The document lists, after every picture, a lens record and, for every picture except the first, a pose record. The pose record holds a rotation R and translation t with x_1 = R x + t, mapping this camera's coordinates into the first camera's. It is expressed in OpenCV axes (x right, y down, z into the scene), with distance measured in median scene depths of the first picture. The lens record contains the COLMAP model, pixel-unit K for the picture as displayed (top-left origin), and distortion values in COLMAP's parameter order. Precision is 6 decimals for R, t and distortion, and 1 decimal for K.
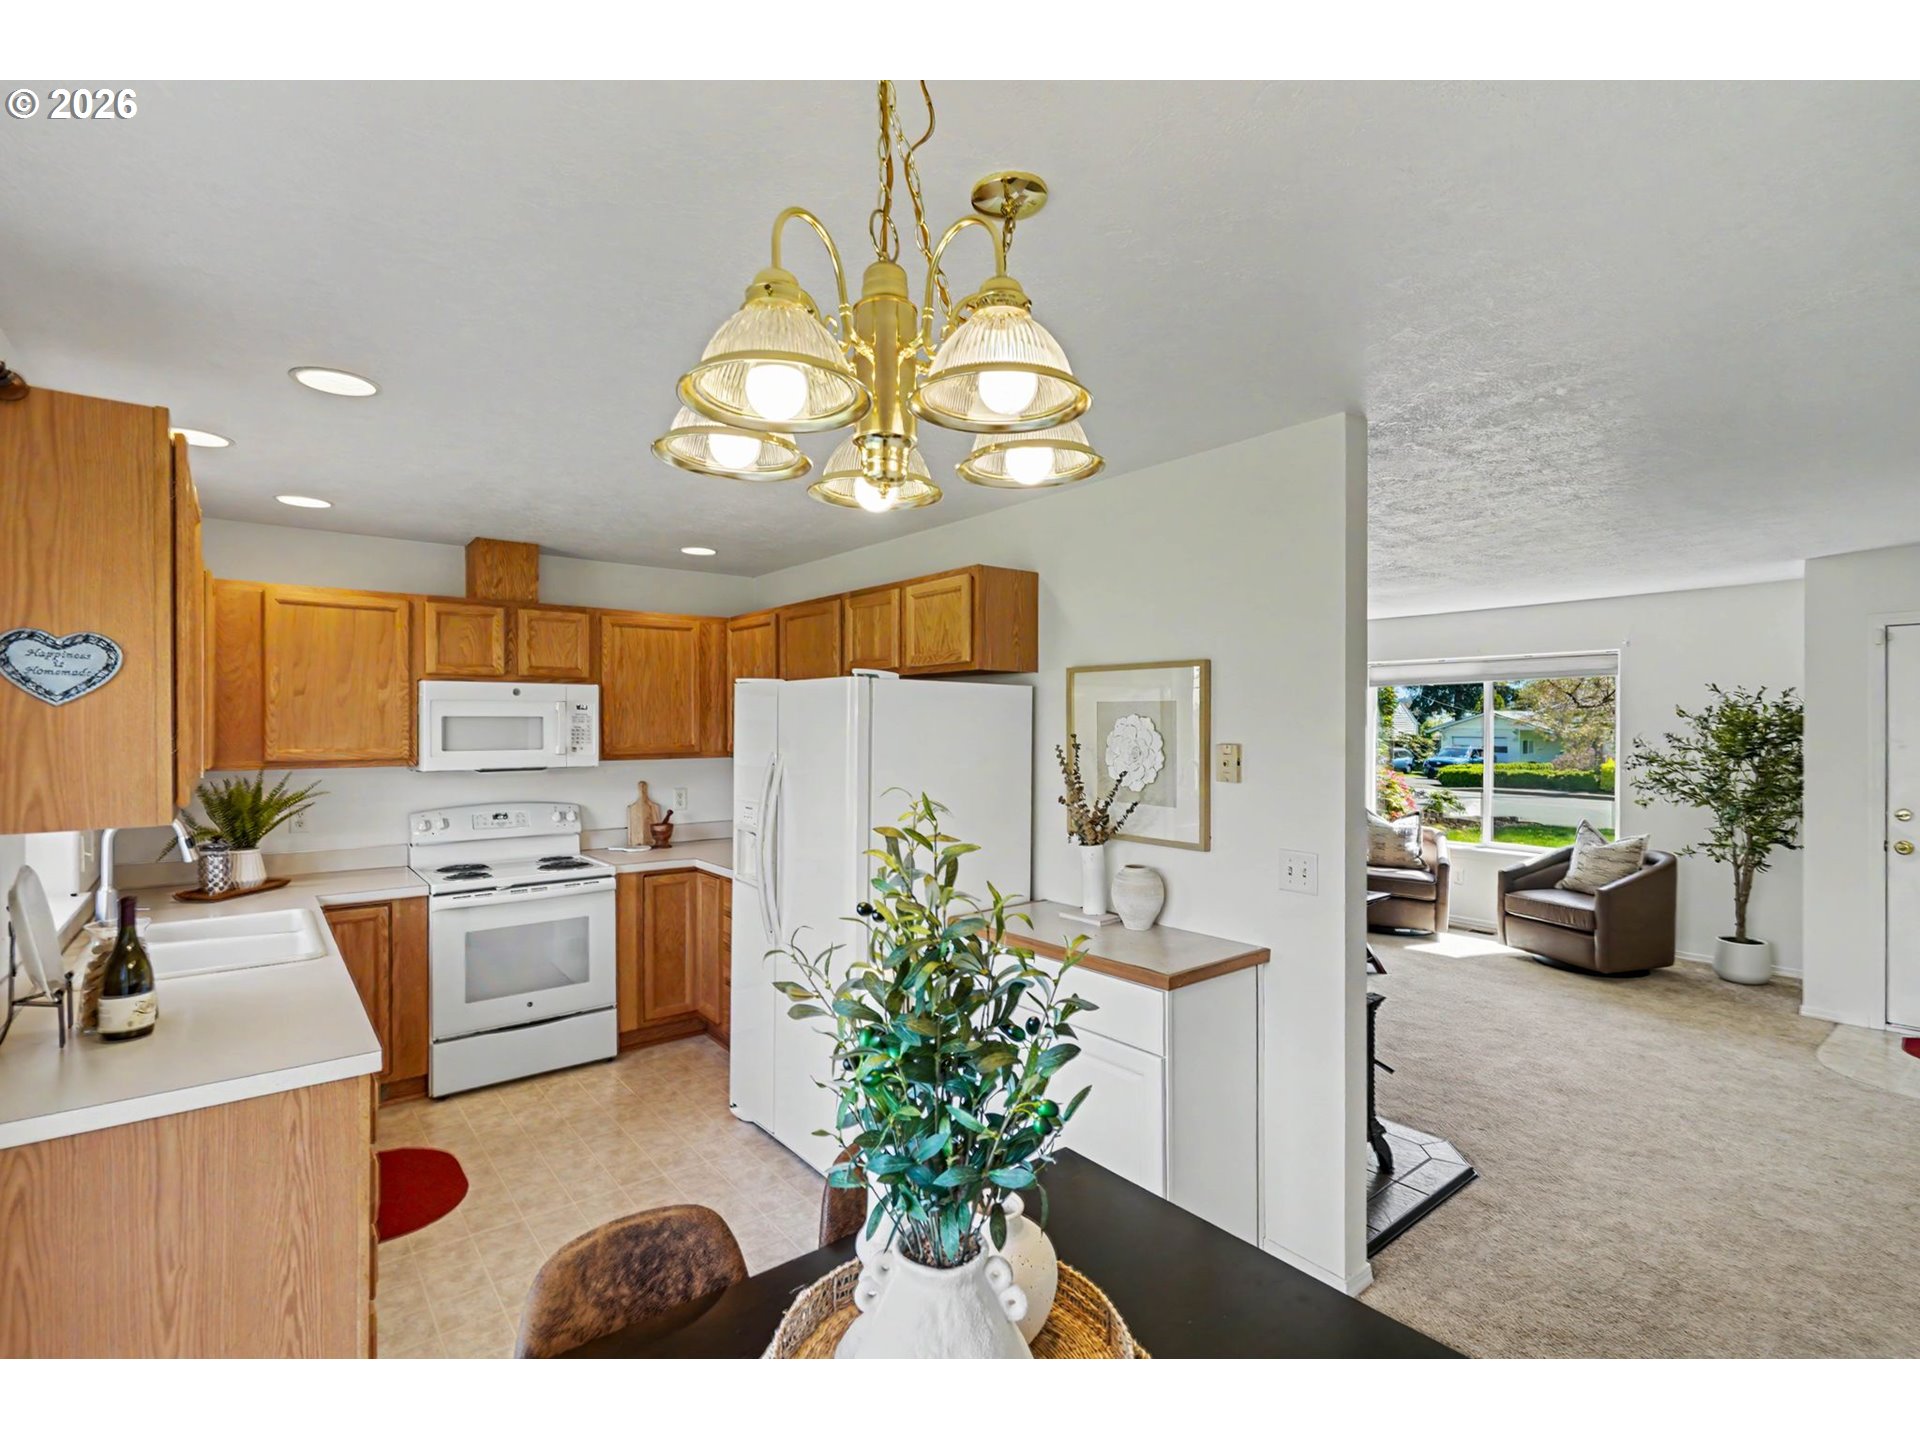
lens RADIAL K [[909.1, 0, 953.0], [0, 909.1, 723.8], [0, 0, 1]] dist [-0.001659, -0.000145]
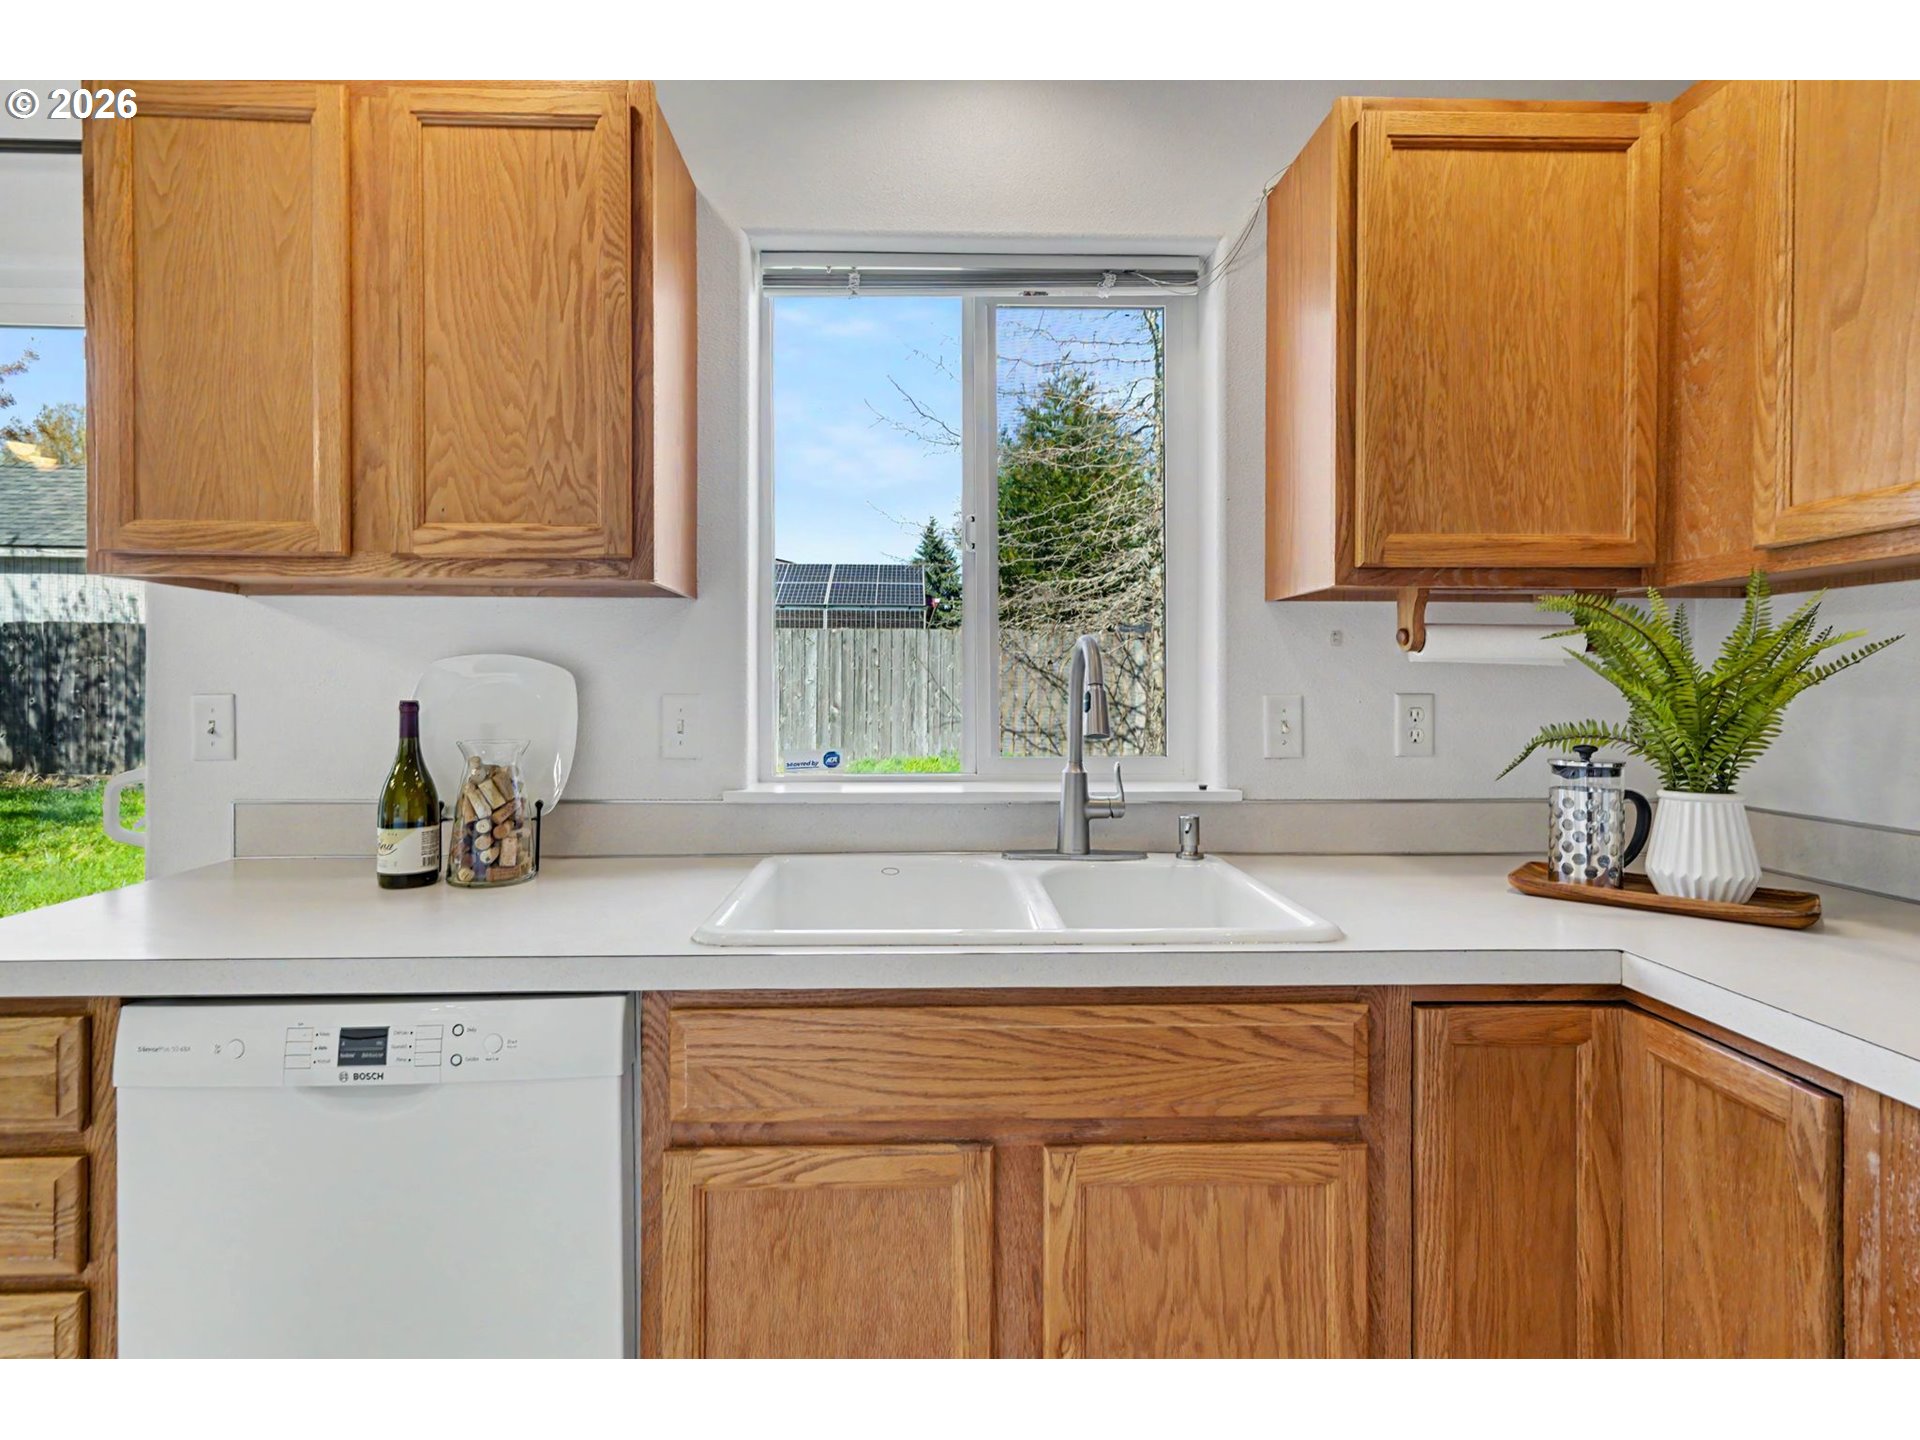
lens RADIAL K [[928.7, 0, 935.0], [0, 928.7, 687.6], [0, 0, 1]] dist [0.004983, 0.001222]
pose [[-0.590914, 0.001259, -0.806733, -0.253857], [-0.004474, 0.999978, 0.004838, 0.082660], [0.806722, 0.006468, -0.590896, 0.843198]]
